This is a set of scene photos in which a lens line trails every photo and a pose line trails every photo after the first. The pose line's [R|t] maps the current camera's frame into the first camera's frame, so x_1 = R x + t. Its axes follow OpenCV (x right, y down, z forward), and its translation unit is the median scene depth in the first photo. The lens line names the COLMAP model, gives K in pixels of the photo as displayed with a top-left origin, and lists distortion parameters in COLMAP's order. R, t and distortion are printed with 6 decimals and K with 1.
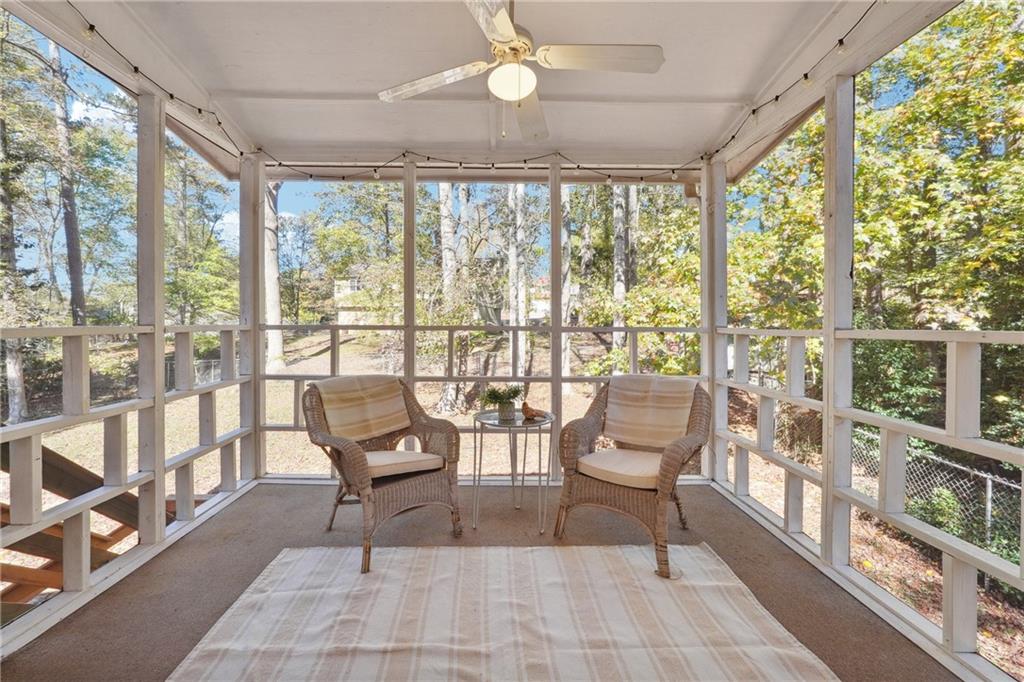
lens RADIAL K [[439.8, 0, 510.7], [0, 439.8, 337.5], [0, 0, 1]] dist [-0.003591, -0.000120]
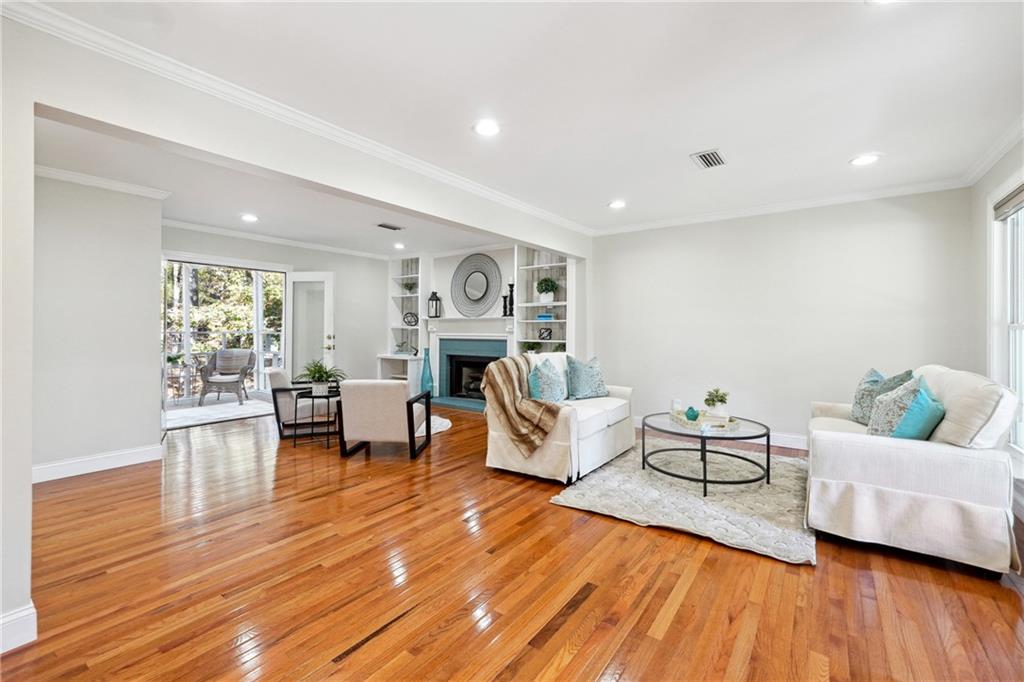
lens RADIAL K [[439.8, 0, 507.9], [0, 439.8, 332.2], [0, 0, 1]] dist [-0.003591, -0.000120]
pose [[0.610707, -0.014603, 0.791722, -0.347543], [0.017777, 0.999831, 0.004729, -0.001023], [-0.791657, 0.011186, 0.610863, -0.878301]]
